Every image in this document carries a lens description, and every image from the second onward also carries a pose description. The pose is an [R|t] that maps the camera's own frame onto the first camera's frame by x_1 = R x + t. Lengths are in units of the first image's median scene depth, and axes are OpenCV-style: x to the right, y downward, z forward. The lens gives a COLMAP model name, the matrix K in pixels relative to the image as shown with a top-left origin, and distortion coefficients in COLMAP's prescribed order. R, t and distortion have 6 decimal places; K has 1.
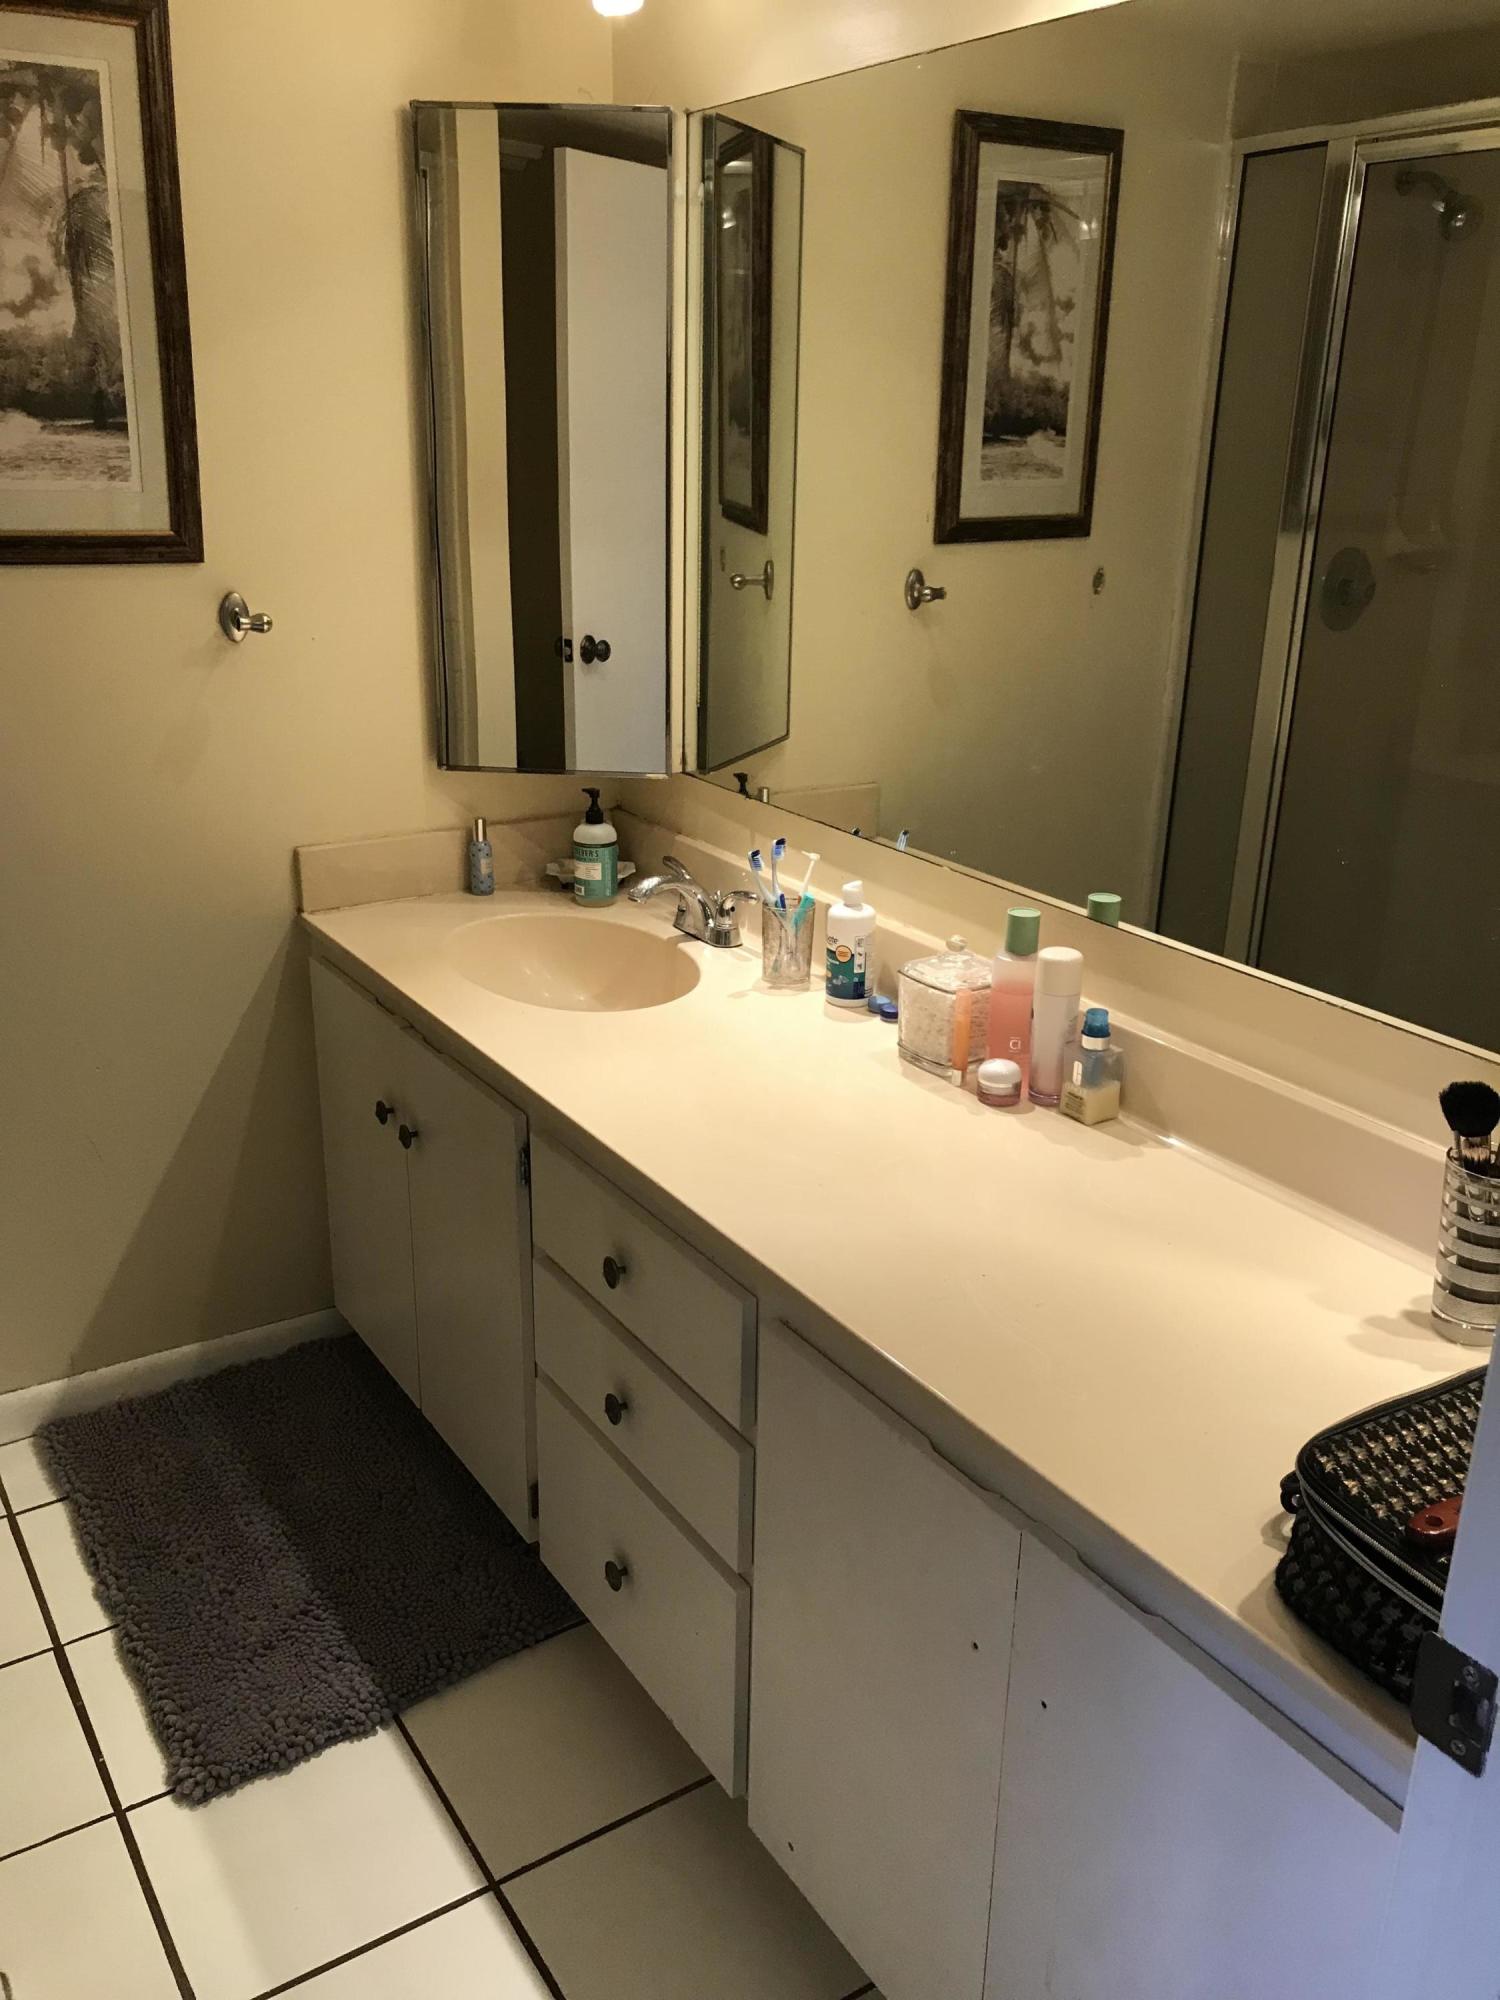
lens RADIAL K [[1637.8, 0, 755.9], [0, 1637.8, 1007.1], [0, 0, 1]] dist [0.044006, -0.064328]
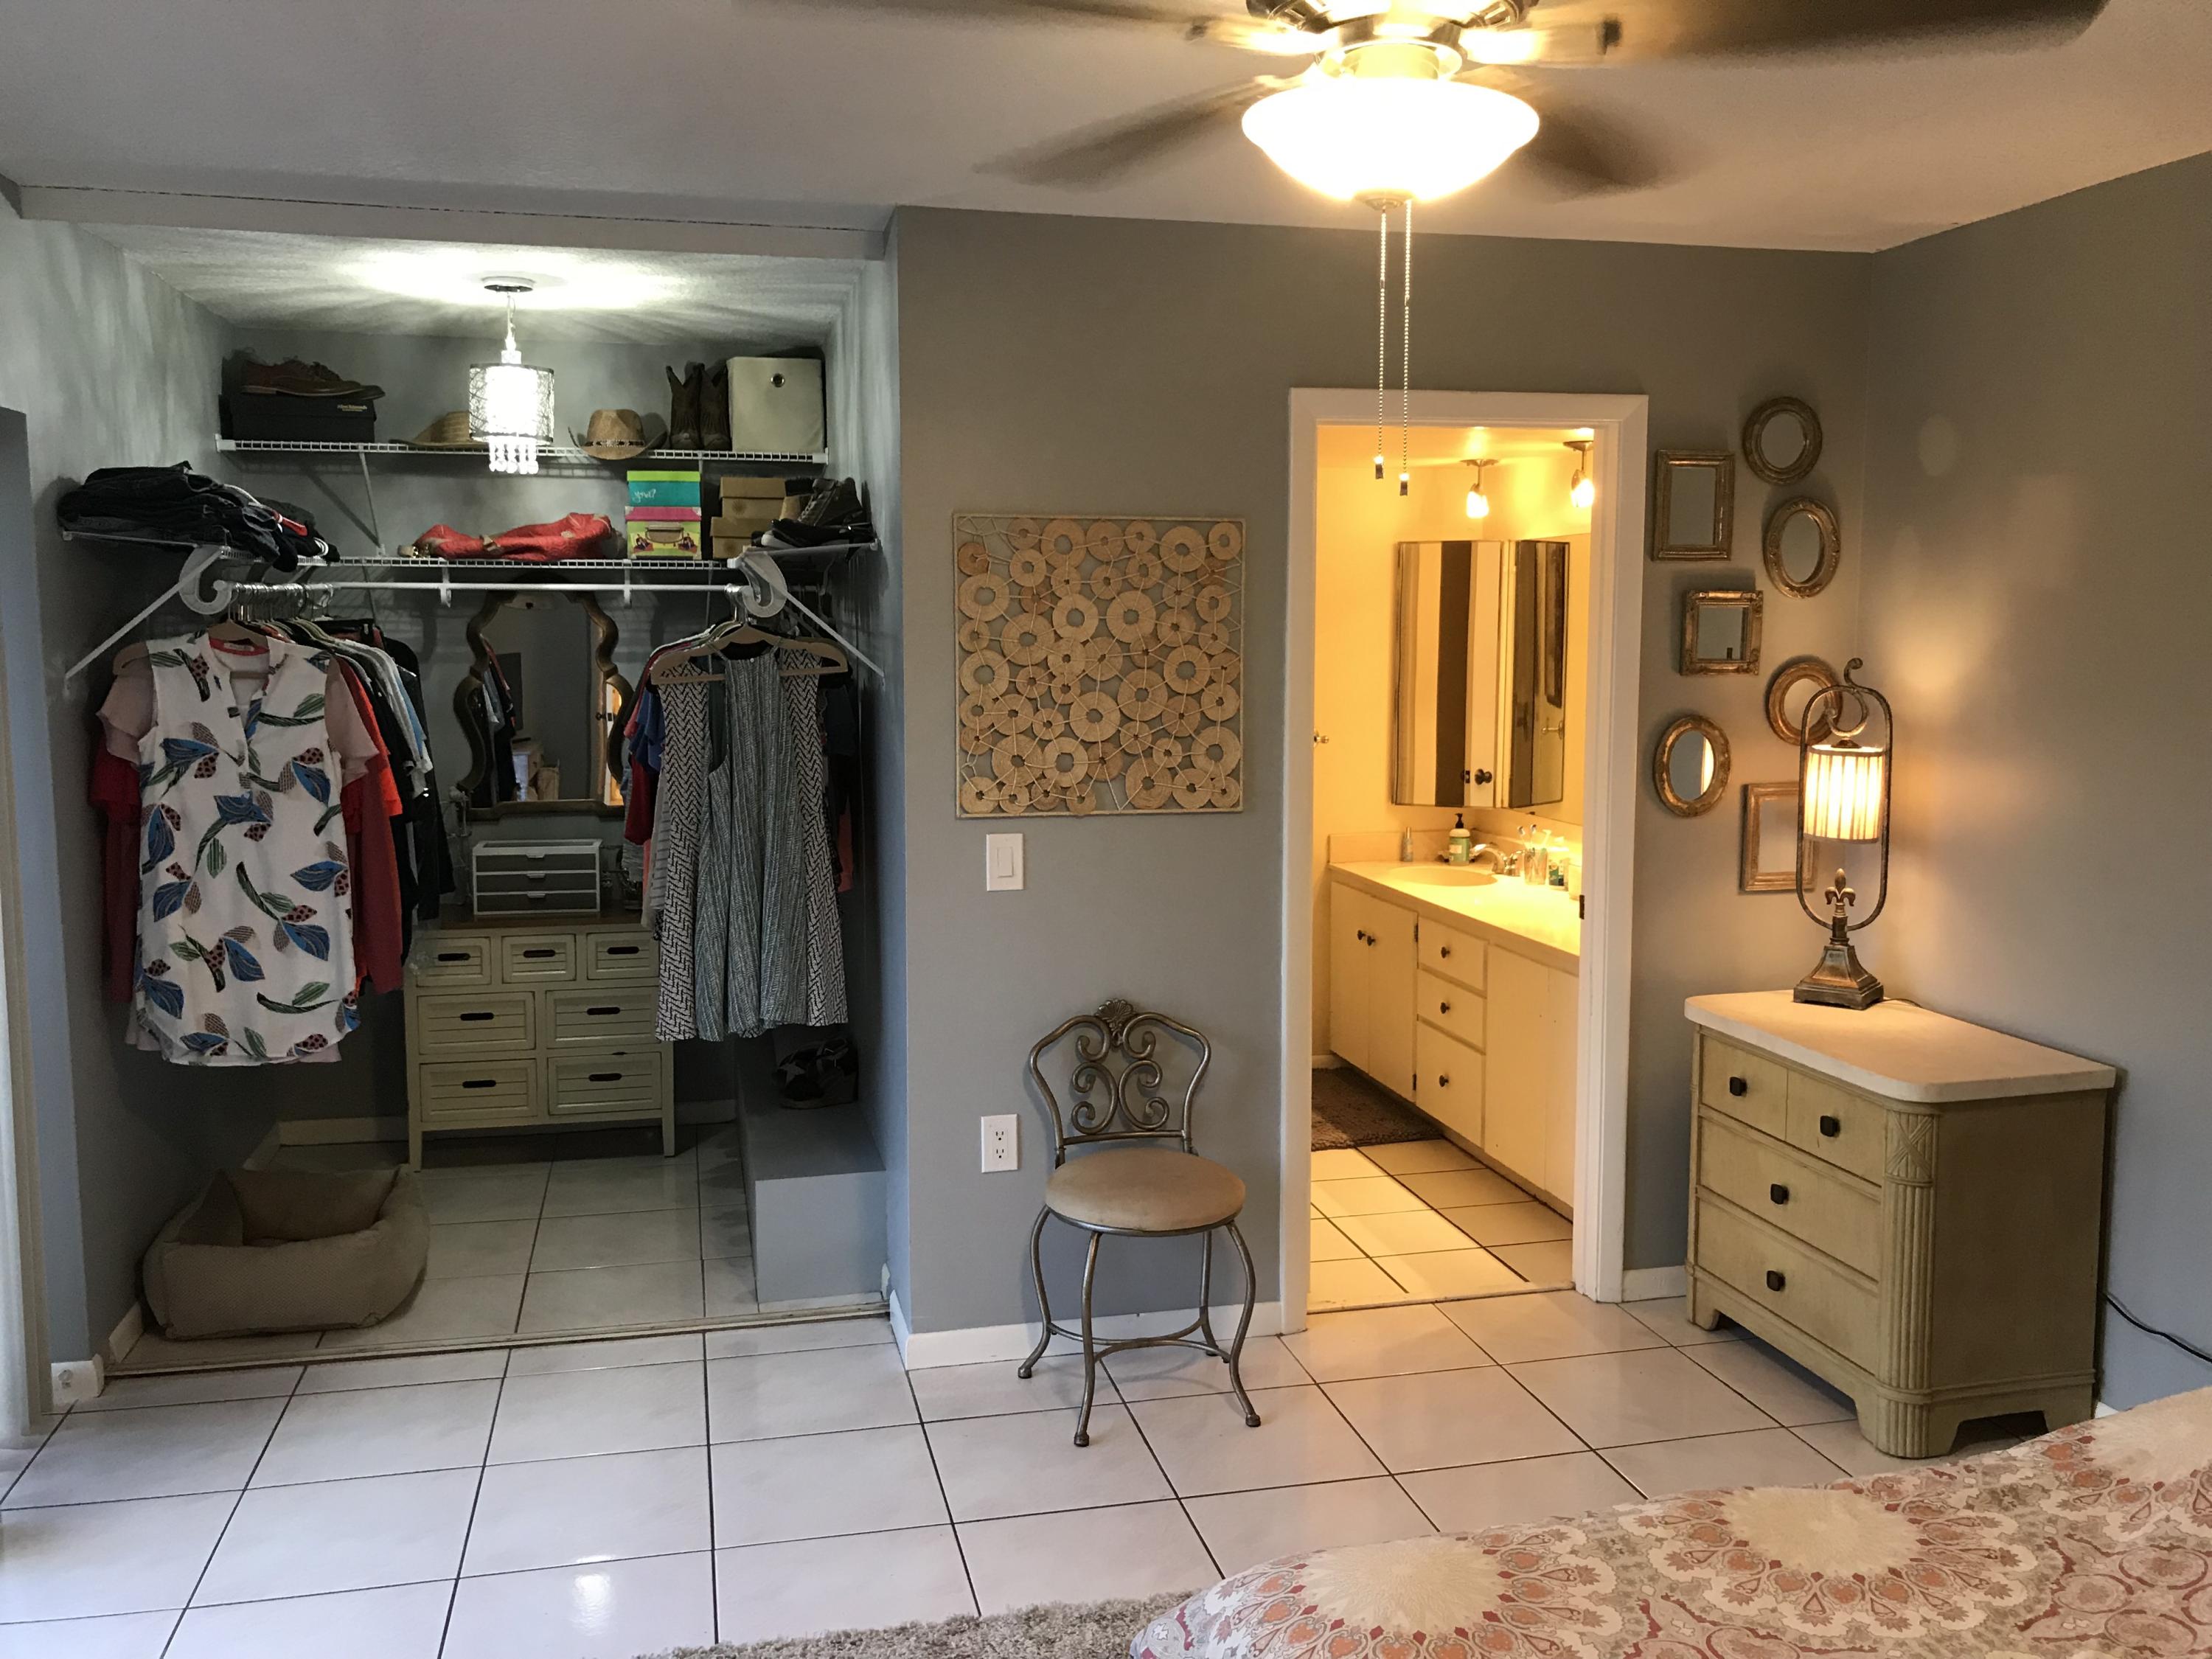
lens RADIAL K [[1811.4, 0, 1098.8], [0, 1811.4, 829.3], [0, 0, 1]] dist [0.044006, -0.064328]
pose [[0.940888, 0.016626, -0.338310, 0.276057], [-0.094490, 0.972027, -0.215022, 0.468908], [0.325272, 0.234279, 0.916140, -1.431792]]
